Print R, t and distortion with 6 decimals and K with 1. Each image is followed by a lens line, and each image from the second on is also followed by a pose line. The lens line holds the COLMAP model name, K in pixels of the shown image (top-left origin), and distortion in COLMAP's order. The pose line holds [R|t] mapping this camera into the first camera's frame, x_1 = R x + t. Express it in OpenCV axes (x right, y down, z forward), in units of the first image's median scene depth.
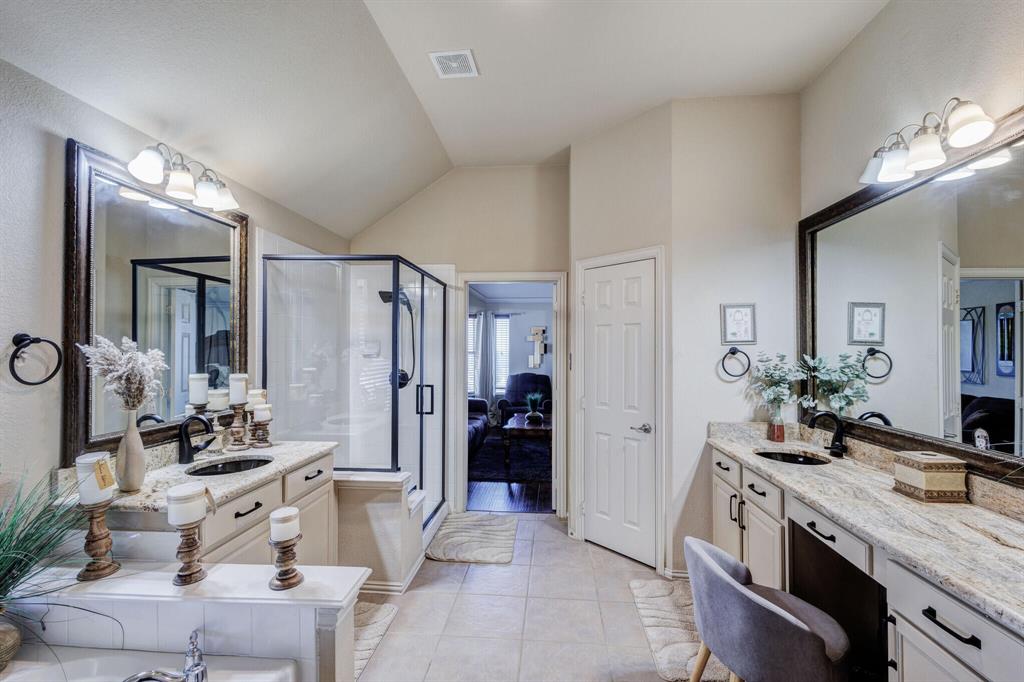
lens RADIAL K [[470.4, 0, 513.6], [0, 470.4, 341.2], [0, 0, 1]] dist [0.008465, -0.002338]
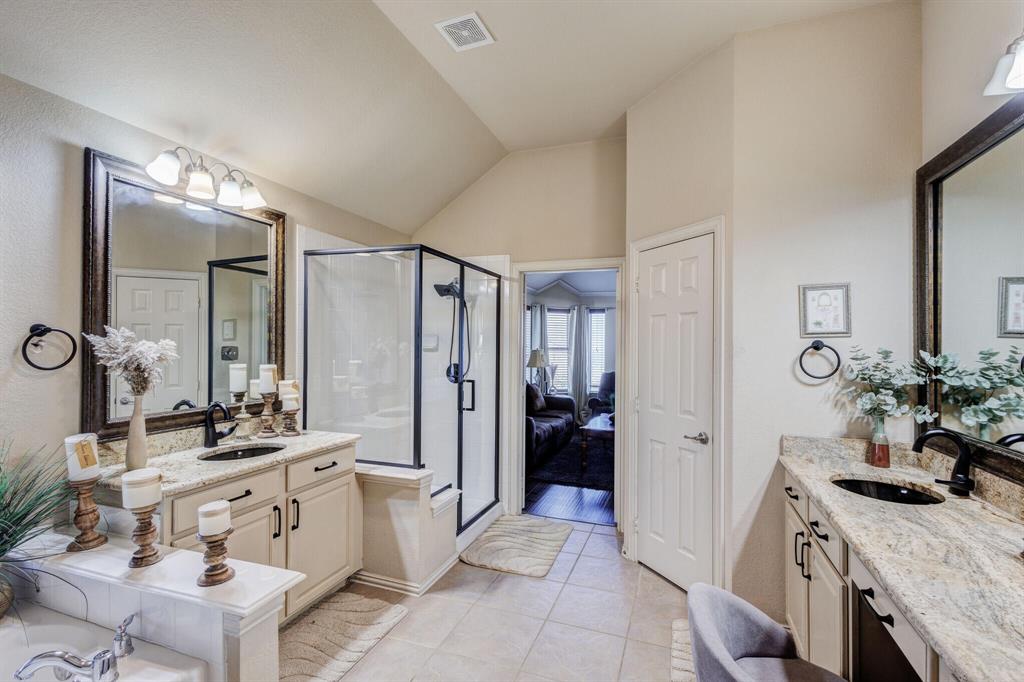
lens RADIAL K [[470.4, 0, 511.5], [0, 470.4, 341.3], [0, 0, 1]] dist [0.008465, -0.002338]
pose [[0.964702, 0.002279, -0.263334, 0.196877], [-0.000611, 0.999979, 0.006416, 0.009957], [0.263343, -0.006029, 0.964683, 0.124610]]
